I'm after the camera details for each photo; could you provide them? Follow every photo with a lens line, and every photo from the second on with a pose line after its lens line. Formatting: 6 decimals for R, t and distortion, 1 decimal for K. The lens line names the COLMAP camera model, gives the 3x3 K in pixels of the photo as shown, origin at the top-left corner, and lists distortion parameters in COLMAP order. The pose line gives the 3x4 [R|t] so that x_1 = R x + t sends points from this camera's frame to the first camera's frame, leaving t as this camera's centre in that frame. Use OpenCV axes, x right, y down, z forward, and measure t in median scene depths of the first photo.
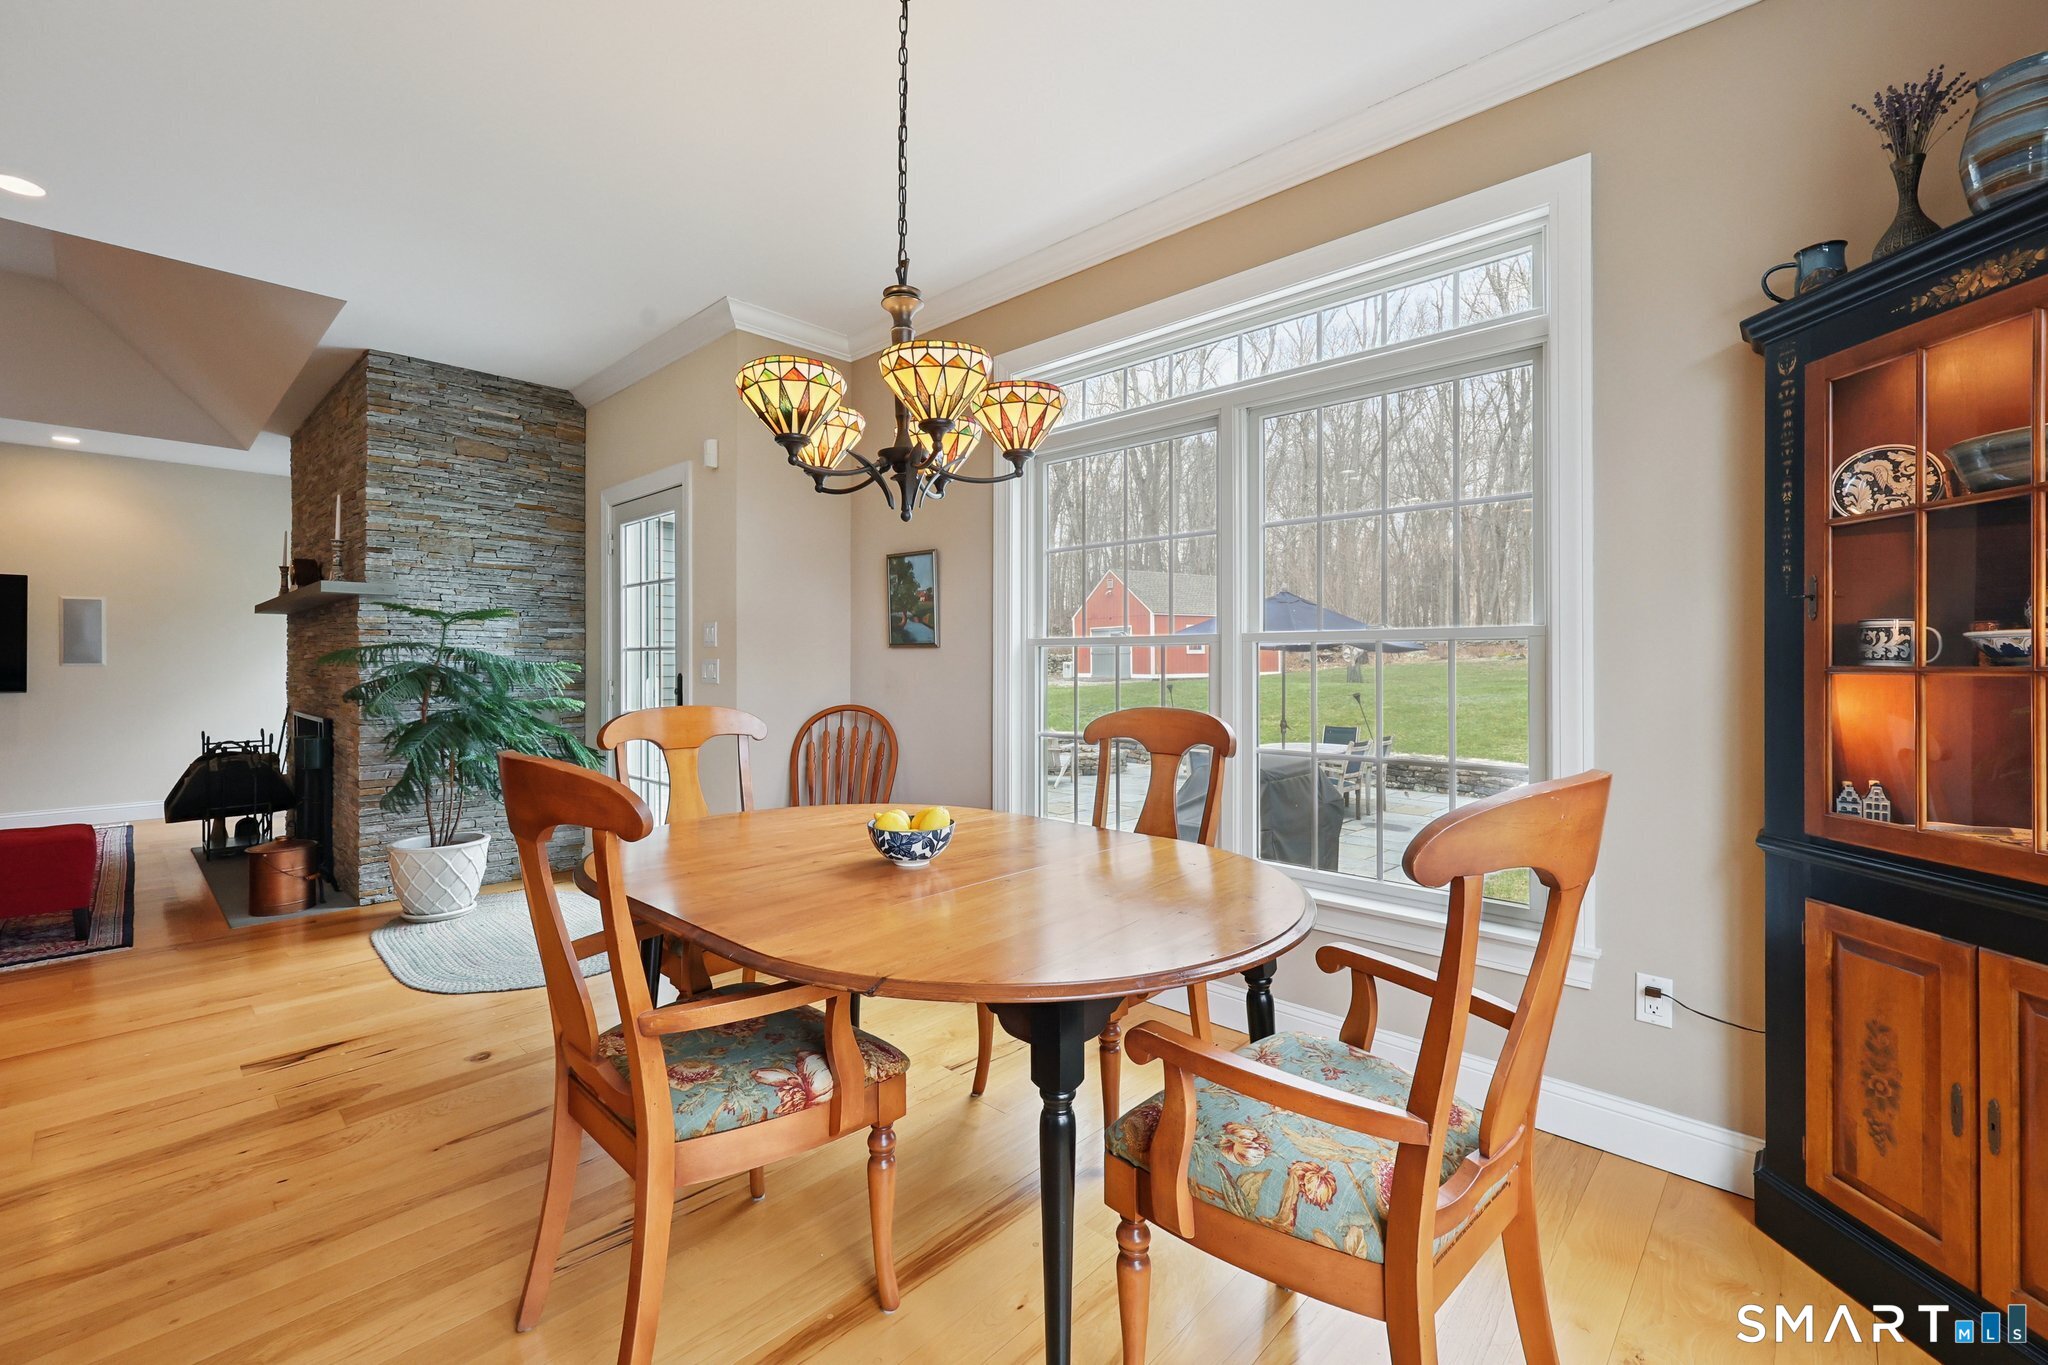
lens RADIAL K [[820.2, 0, 1038.2], [0, 820.2, 654.7], [0, 0, 1]] dist [0.000108, 0.000185]
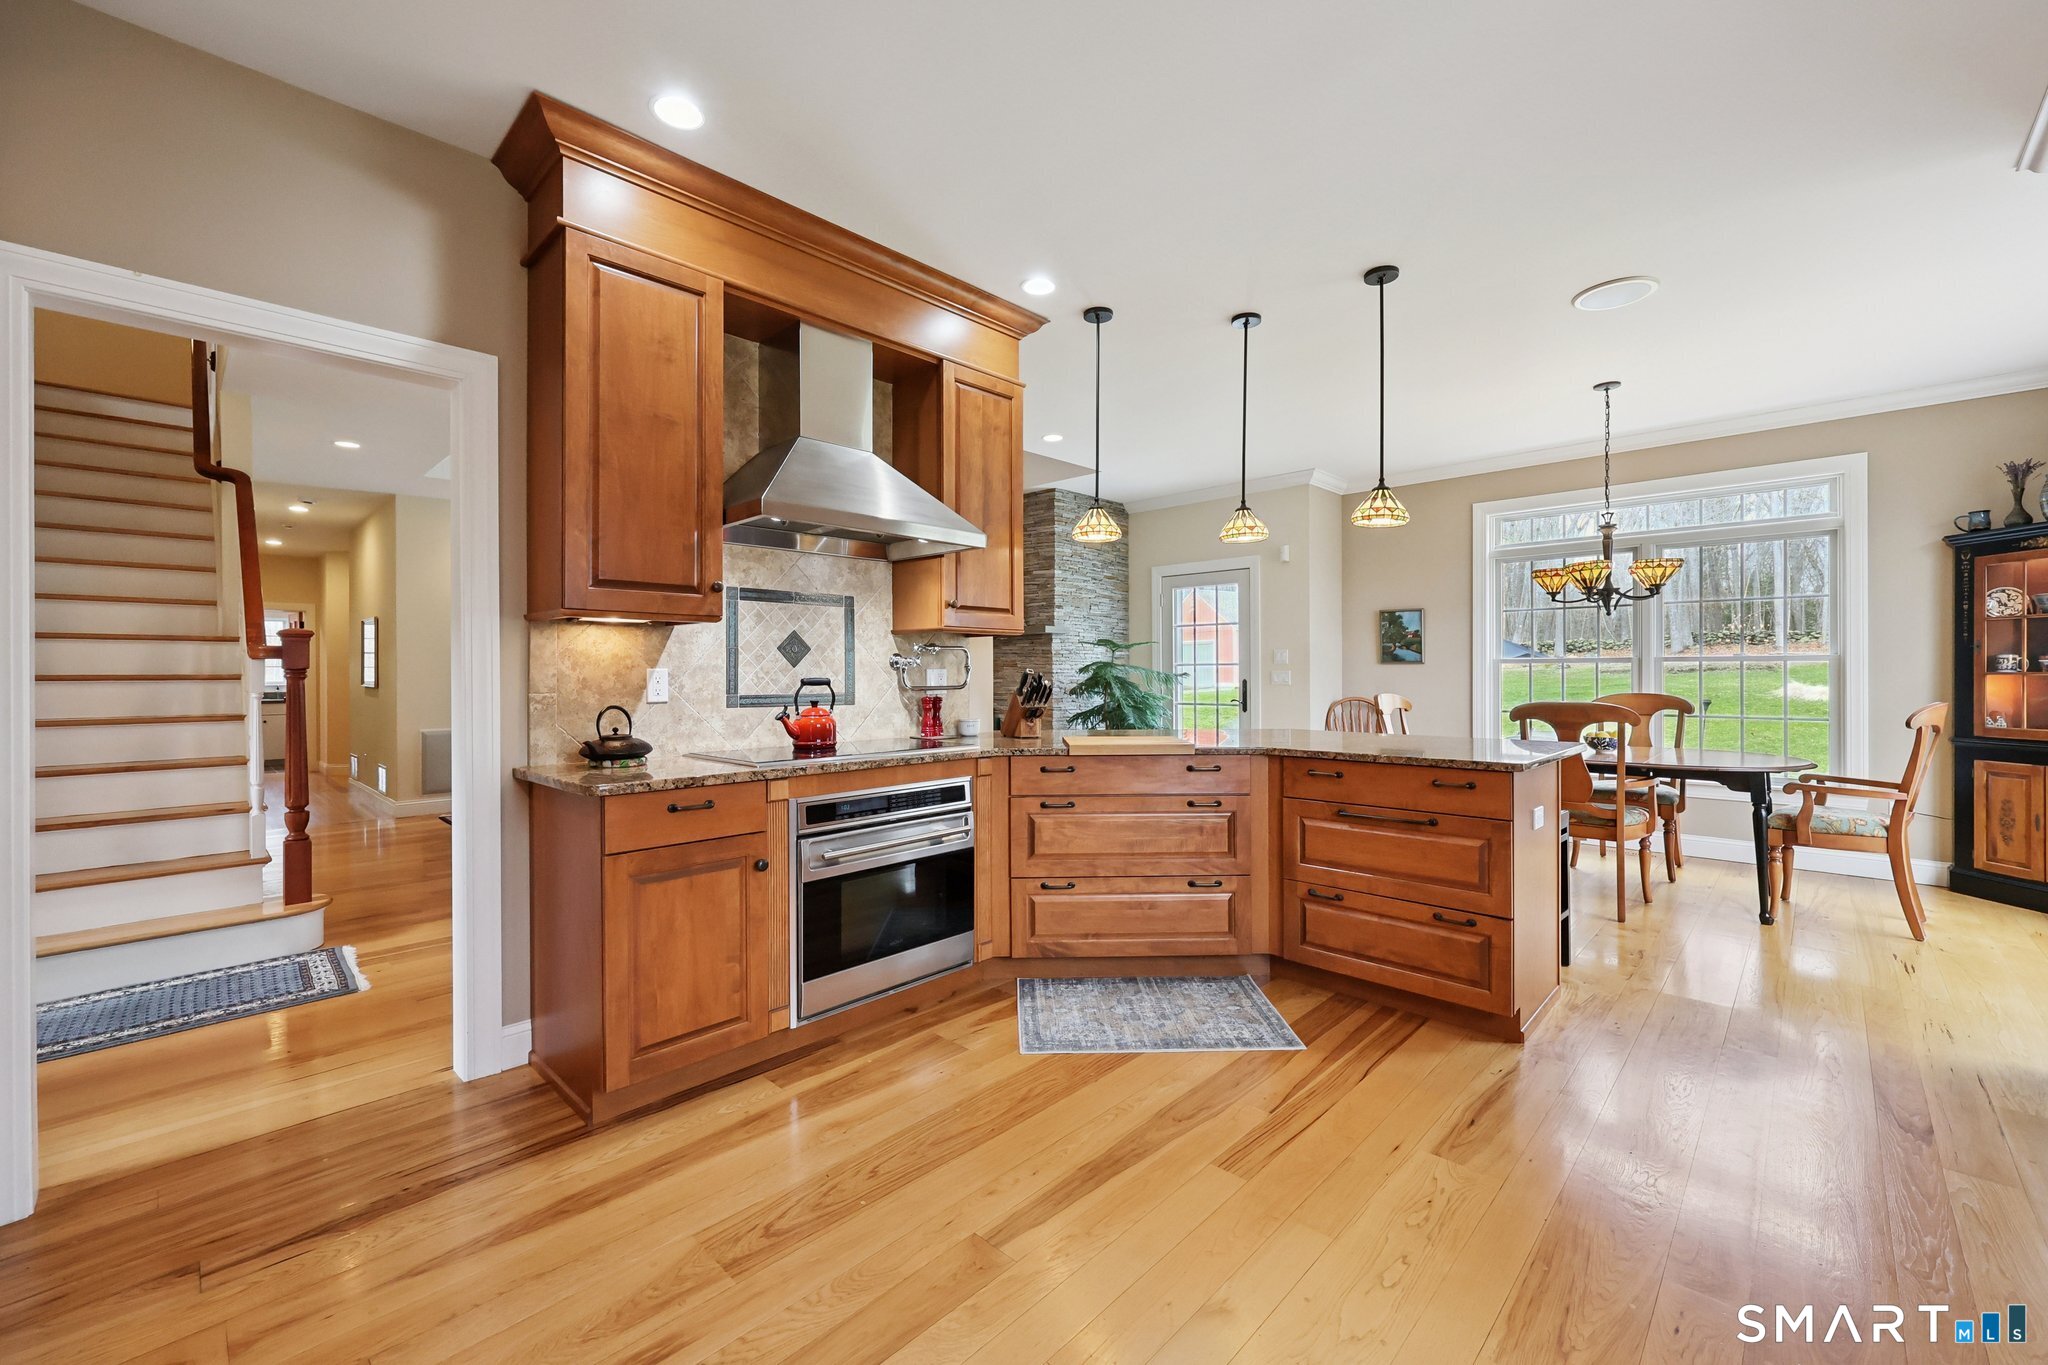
lens RADIAL K [[820.2, 0, 1015.5], [0, 820.2, 671.6], [0, 0, 1]] dist [0.000108, 0.000185]
pose [[0.999997, -0.001926, -0.001364, -2.172469], [0.001933, 0.999981, 0.005769, -0.009978], [0.001353, -0.005771, 0.999982, -1.663499]]
